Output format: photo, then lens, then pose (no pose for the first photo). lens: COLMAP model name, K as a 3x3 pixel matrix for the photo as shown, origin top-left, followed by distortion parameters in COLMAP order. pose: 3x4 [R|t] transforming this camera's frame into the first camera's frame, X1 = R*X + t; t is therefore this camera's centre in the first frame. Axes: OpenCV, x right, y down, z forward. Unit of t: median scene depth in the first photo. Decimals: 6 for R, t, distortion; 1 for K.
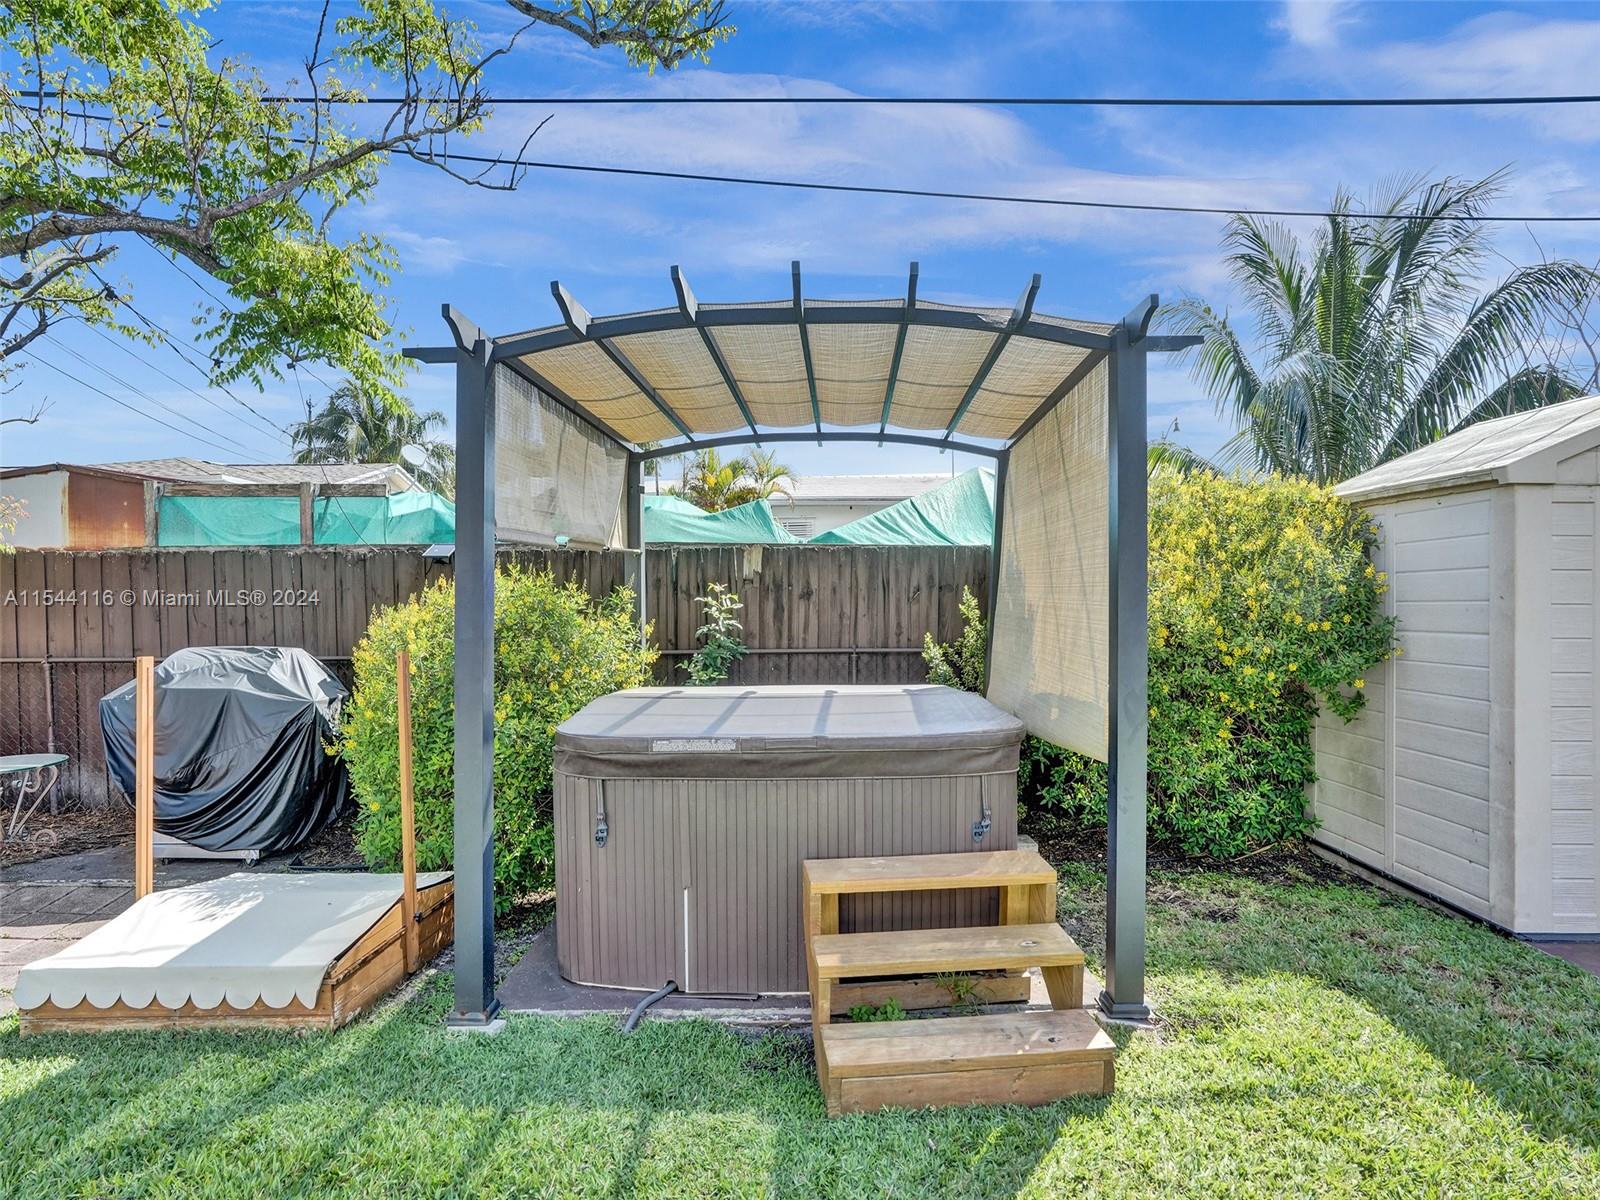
lens RADIAL K [[861.0, 0, 800.0], [0, 861.0, 600.0], [0, 0, 1]] dist [-0.031403, 0.018196]
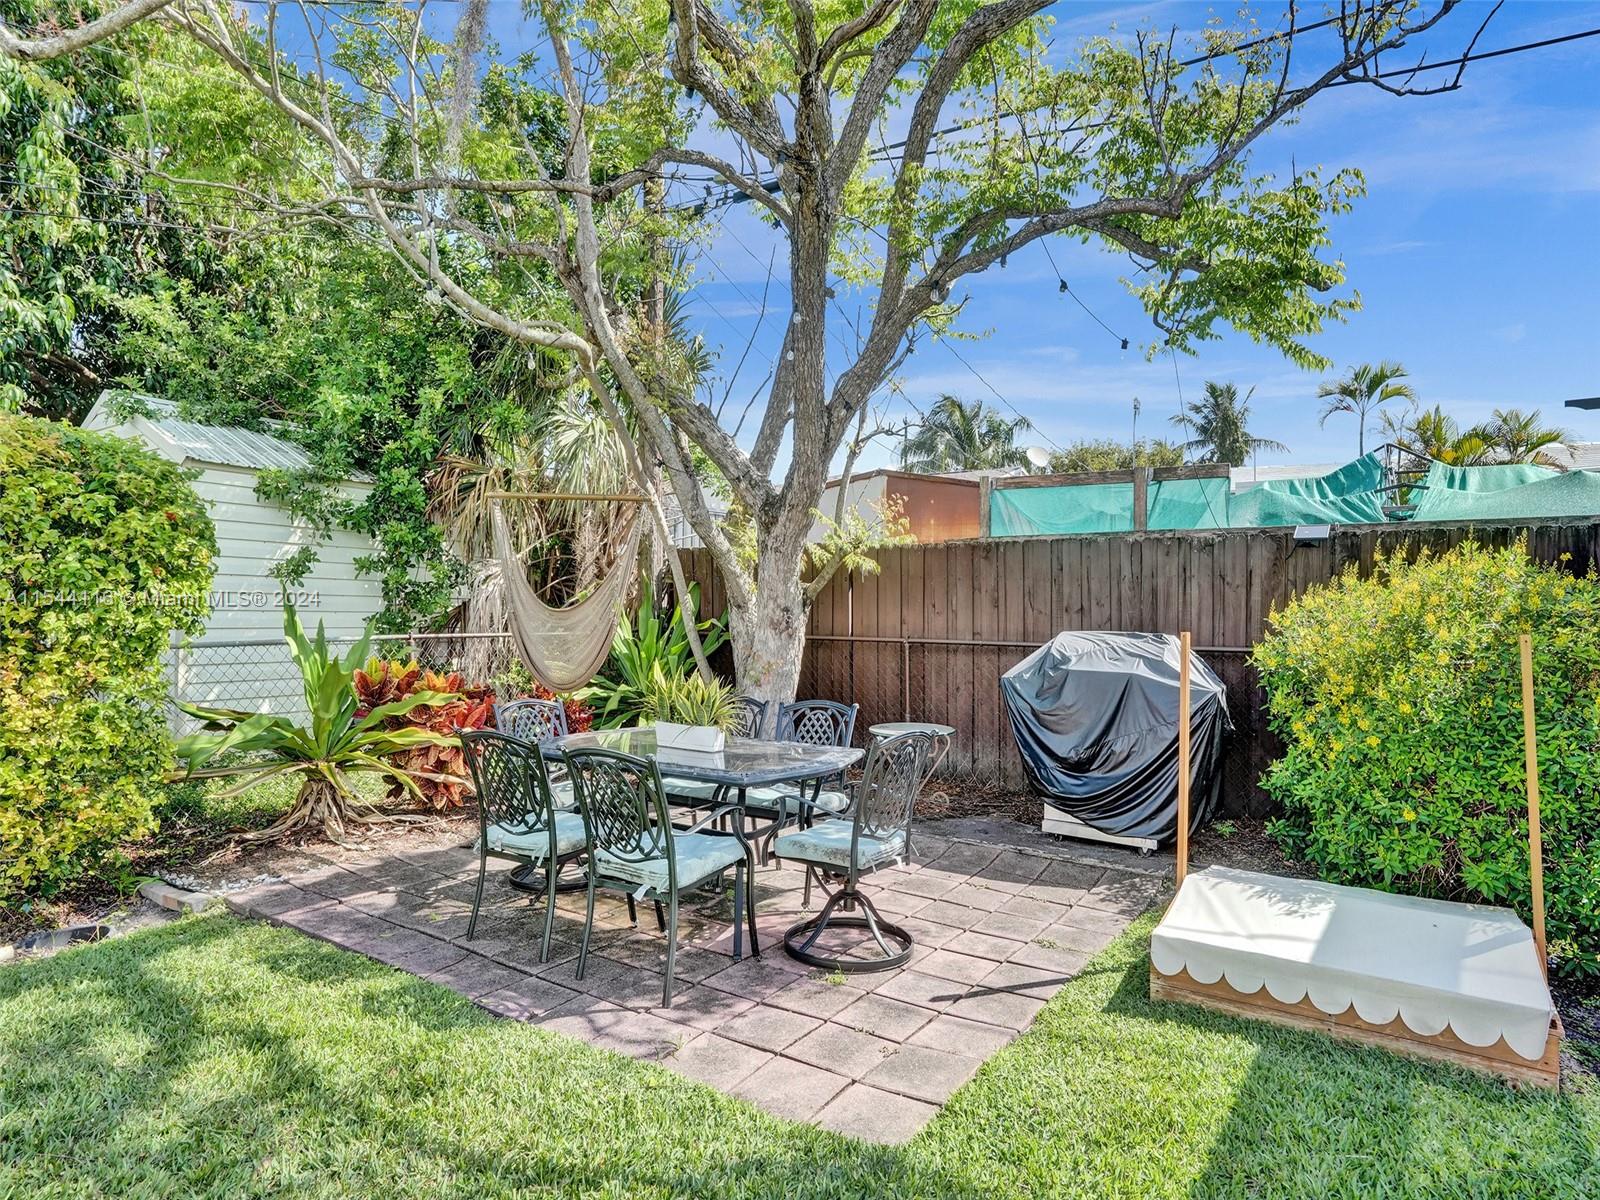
lens RADIAL K [[888.2, 0, 800.0], [0, 888.2, 600.0], [0, 0, 1]] dist [-0.029427, 0.022765]
pose [[0.830384, 0.009789, -0.557106, -0.414013], [-0.015176, 0.999872, -0.005051, 0.030600], [0.556985, 0.012649, 0.830426, -0.064963]]
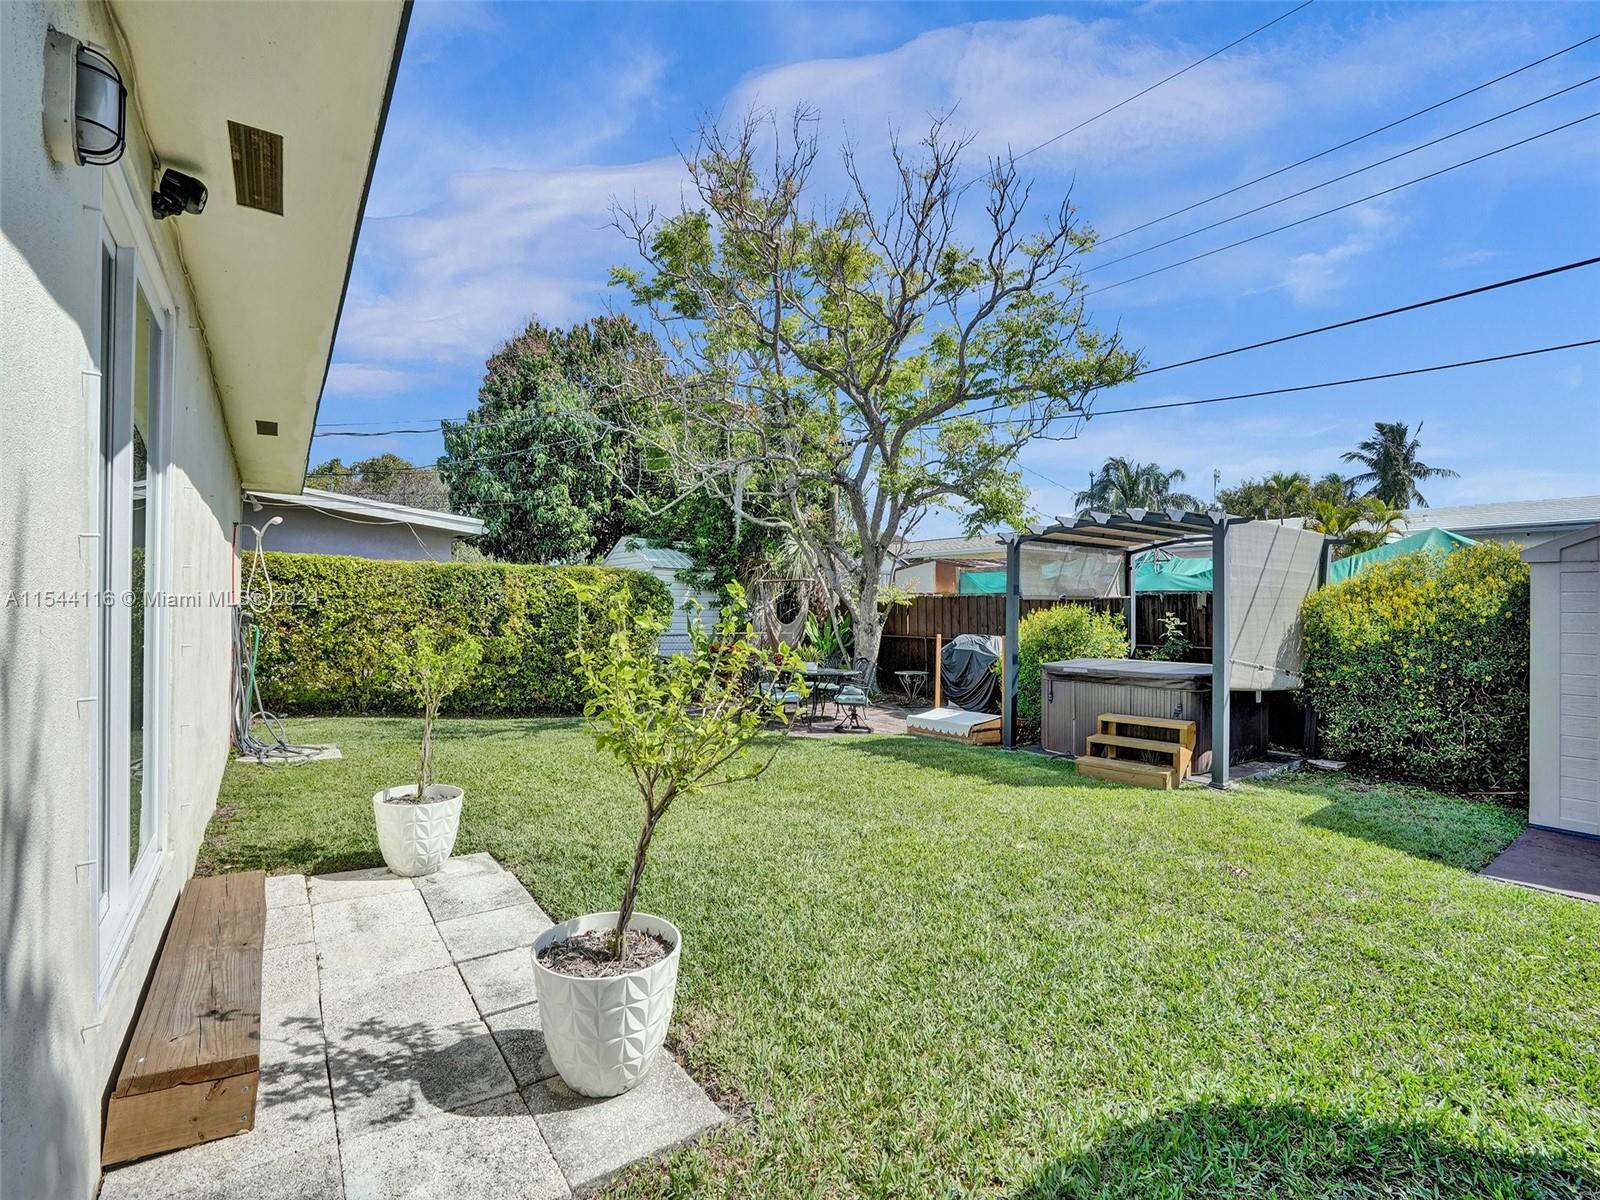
lens RADIAL K [[762.5, 0, 803.3], [0, 762.5, 580.0], [0, 0, 1]] dist [-0.067682, 0.027875]
pose [[0.603978, -0.018891, -0.796777, 0.891978], [-0.018501, 0.999117, -0.037712, -0.013692], [0.796786, 0.037518, 0.603095, -0.846598]]
